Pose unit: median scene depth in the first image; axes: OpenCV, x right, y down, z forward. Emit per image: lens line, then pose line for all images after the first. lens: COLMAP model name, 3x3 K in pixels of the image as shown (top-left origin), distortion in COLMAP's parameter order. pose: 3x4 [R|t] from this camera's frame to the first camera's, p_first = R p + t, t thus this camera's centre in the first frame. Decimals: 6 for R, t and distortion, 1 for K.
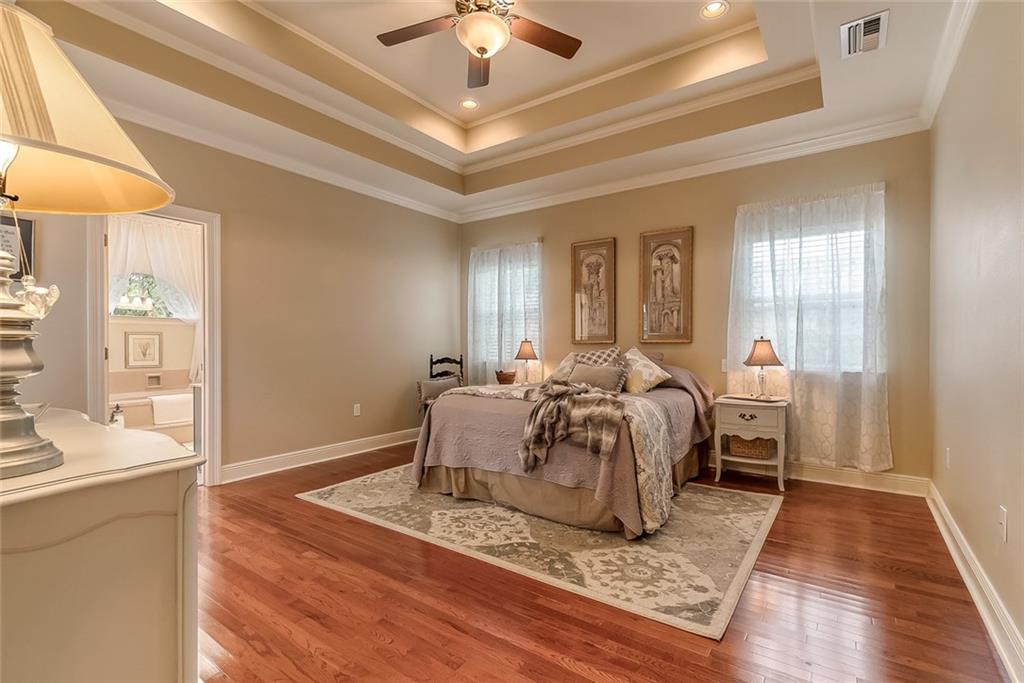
lens RADIAL K [[471.6, 0, 510.2], [0, 471.6, 346.2], [0, 0, 1]] dist [0.004093, 0.001348]
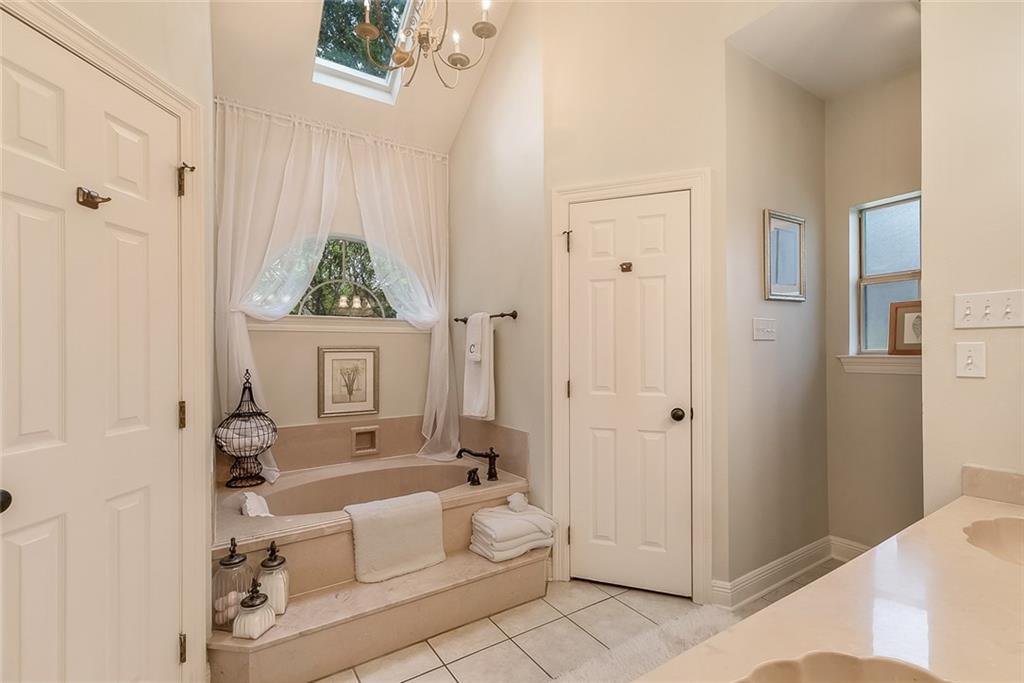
lens RADIAL K [[471.6, 0, 517.6], [0, 471.6, 346.3], [0, 0, 1]] dist [0.004093, 0.001348]
pose [[0.933822, -0.006145, -0.357685, -0.413189], [0.000926, 0.999891, -0.014762, -0.022450], [0.357736, 0.013454, 0.933726, 0.577733]]
